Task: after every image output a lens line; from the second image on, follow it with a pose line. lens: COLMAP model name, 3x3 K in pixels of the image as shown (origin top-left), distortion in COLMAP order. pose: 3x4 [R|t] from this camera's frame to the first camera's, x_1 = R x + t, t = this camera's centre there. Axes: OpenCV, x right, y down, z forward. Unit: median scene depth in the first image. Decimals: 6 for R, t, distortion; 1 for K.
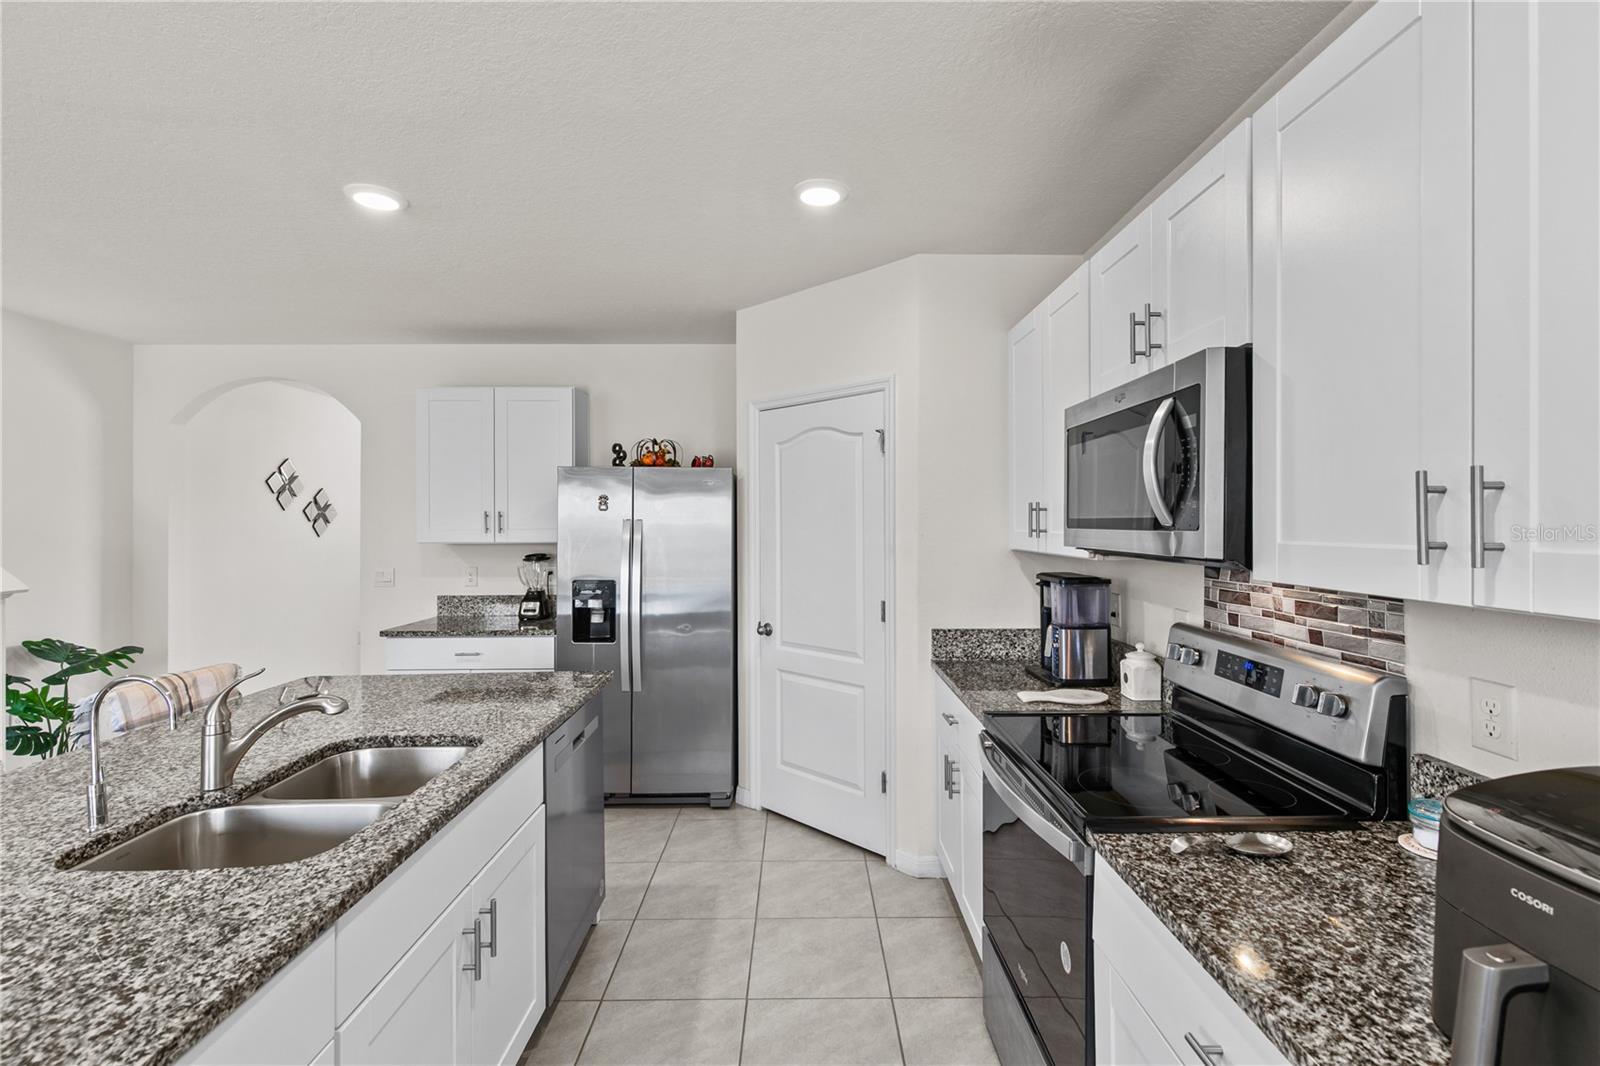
lens RADIAL K [[721.5, 0, 801.5], [0, 721.5, 515.5], [0, 0, 1]] dist [0.011098, -0.003869]
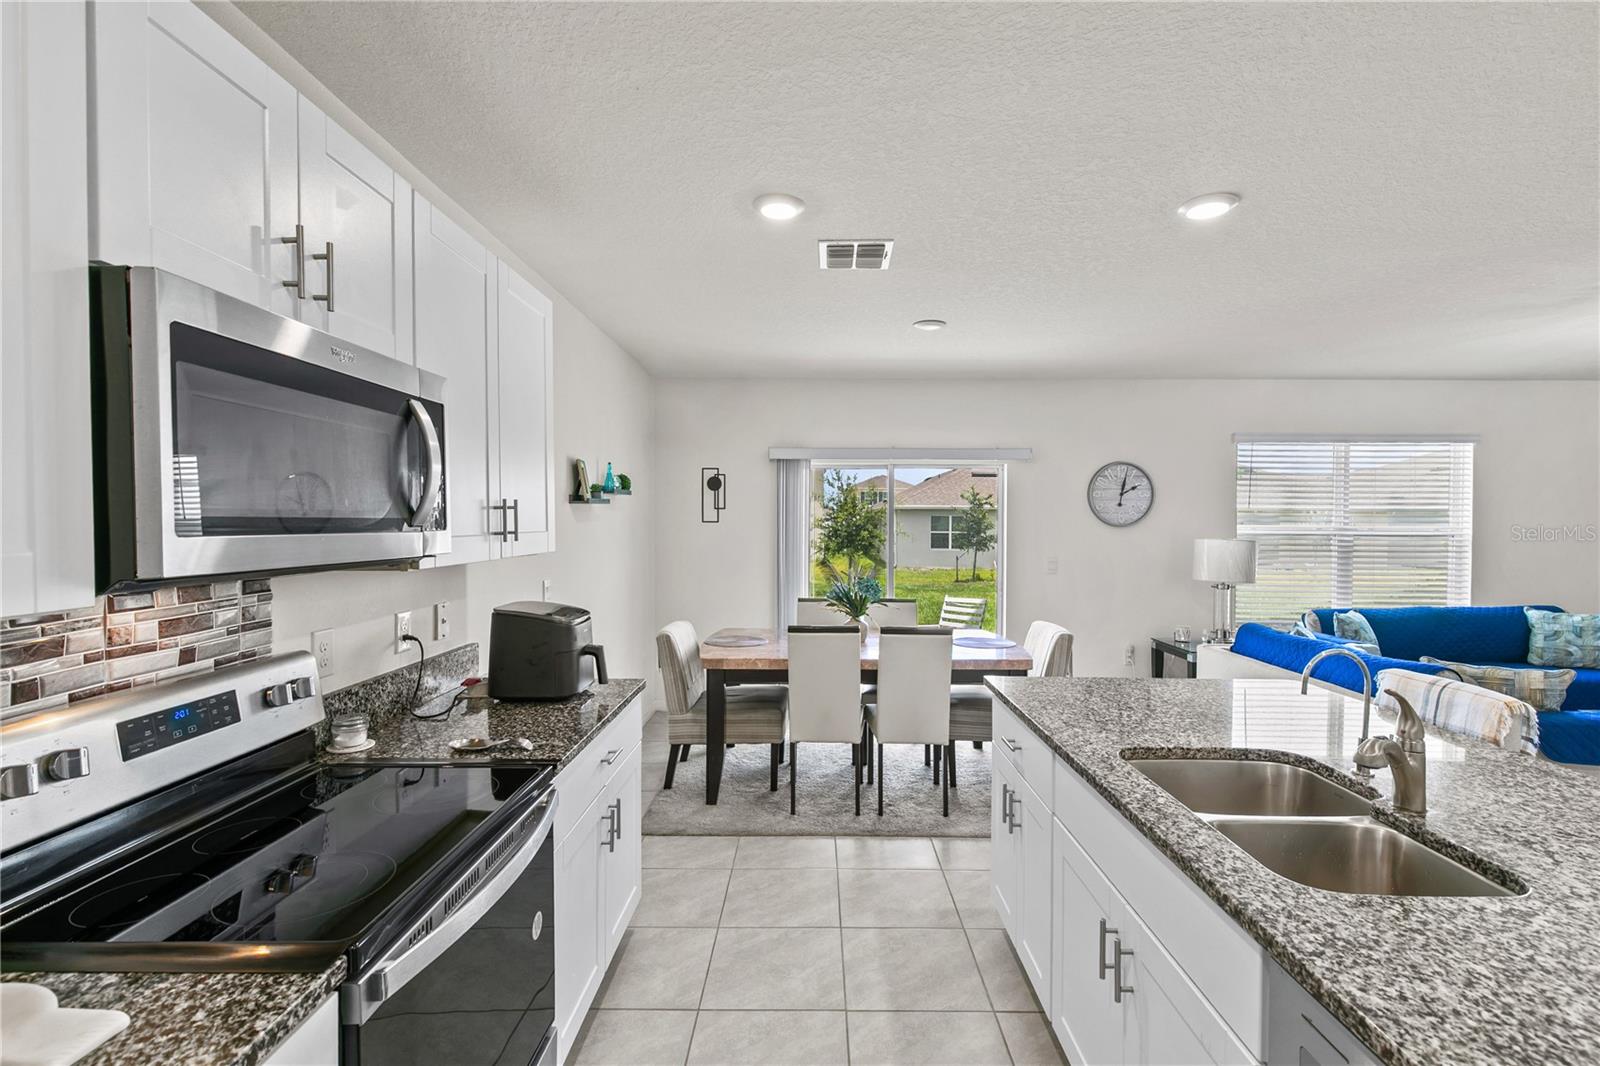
lens RADIAL K [[721.5, 0, 810.2], [0, 721.5, 524.8], [0, 0, 1]] dist [0.011098, -0.003869]
pose [[-0.999912, 0.000766, 0.013210, -0.027267], [0.000722, 0.999994, -0.003358, 0.007221], [-0.013212, -0.003348, -0.999907, 0.968410]]
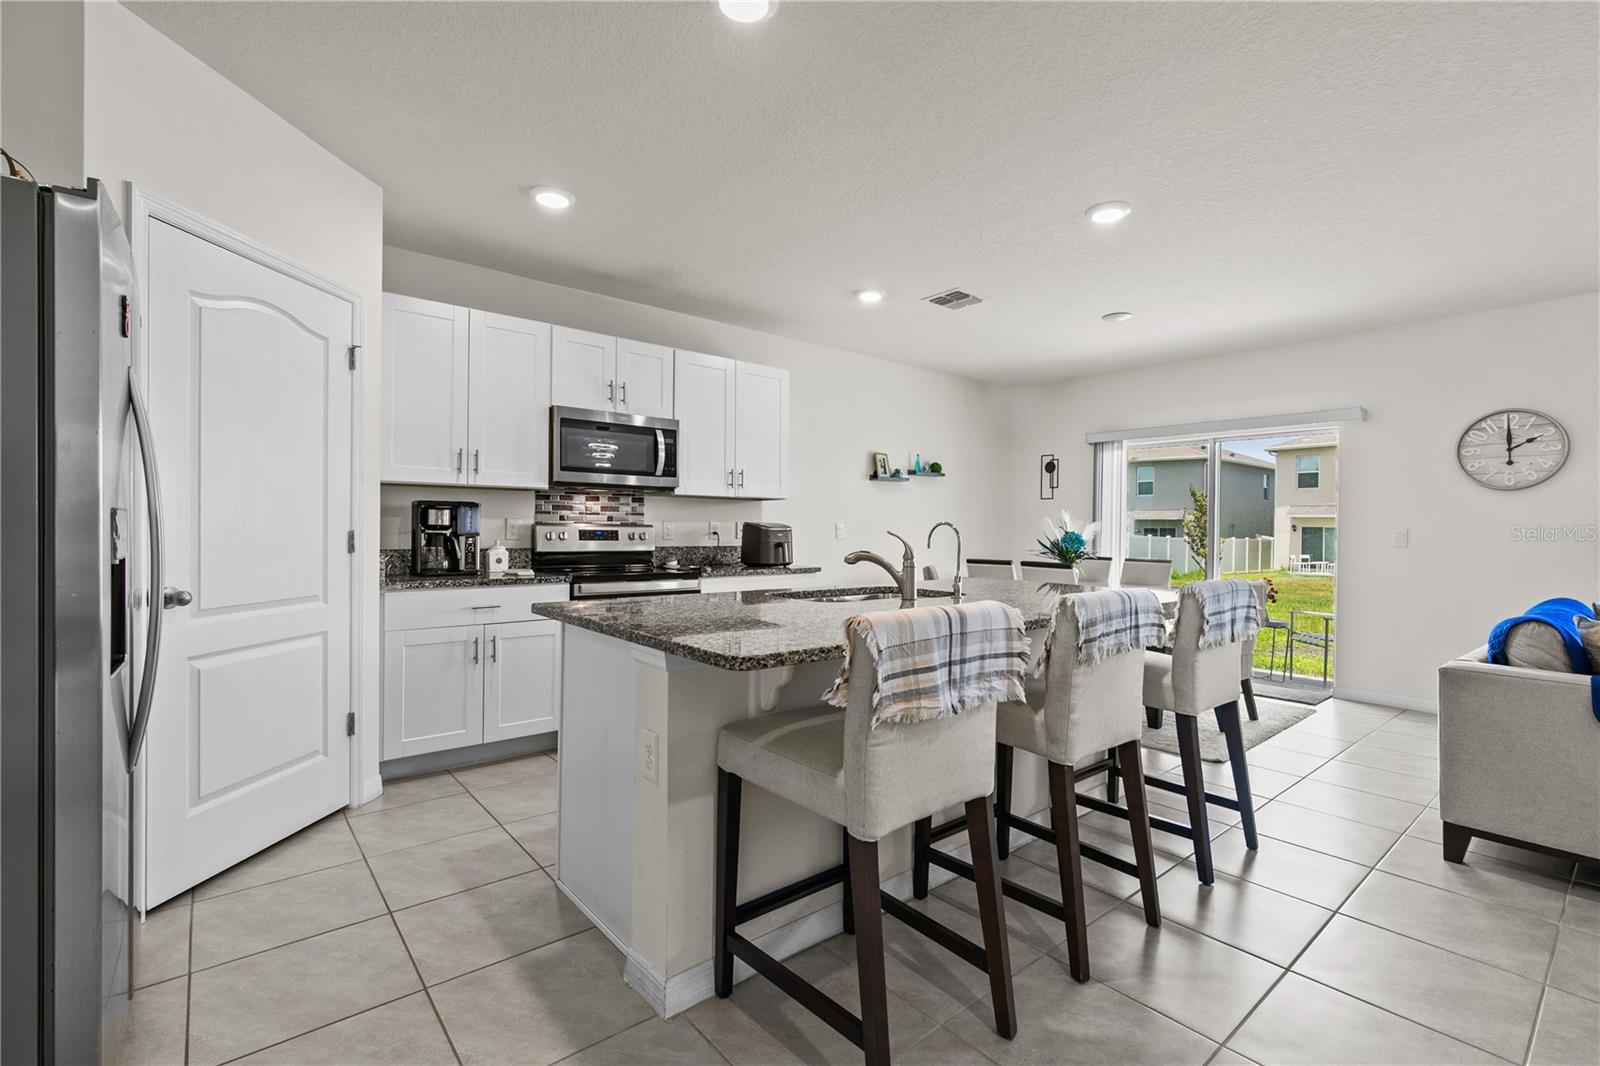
lens RADIAL K [[721.5, 0, 811.3], [0, 721.5, 533.3], [0, 0, 1]] dist [0.011098, -0.003869]
pose [[-0.644864, -0.009199, 0.764242, -0.966228], [-0.015752, 0.999875, -0.001256, 0.111472], [-0.764135, -0.012848, -0.644928, 1.129671]]
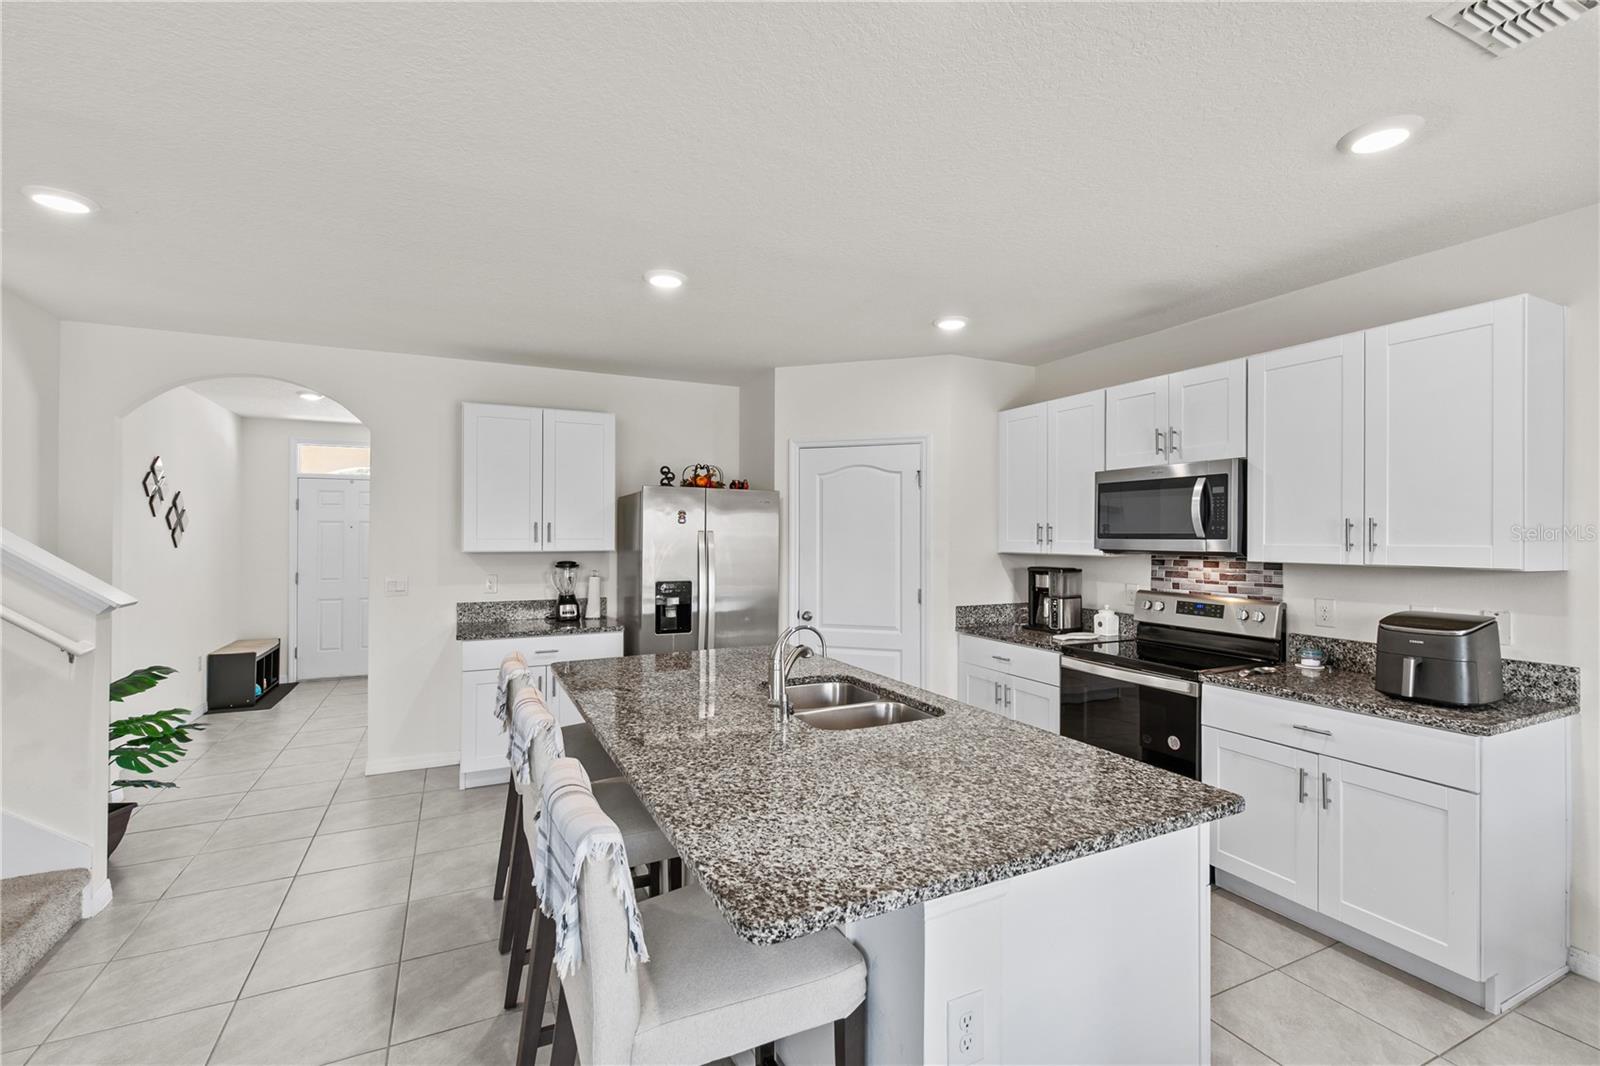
lens RADIAL K [[721.5, 0, 803.9], [0, 721.5, 530.7], [0, 0, 1]] dist [0.011098, -0.003869]
pose [[0.902193, 0.008562, 0.431249, -0.708483], [-0.010179, 0.999947, 0.001442, 0.001496], [-0.431213, -0.005690, 0.902232, -0.201226]]
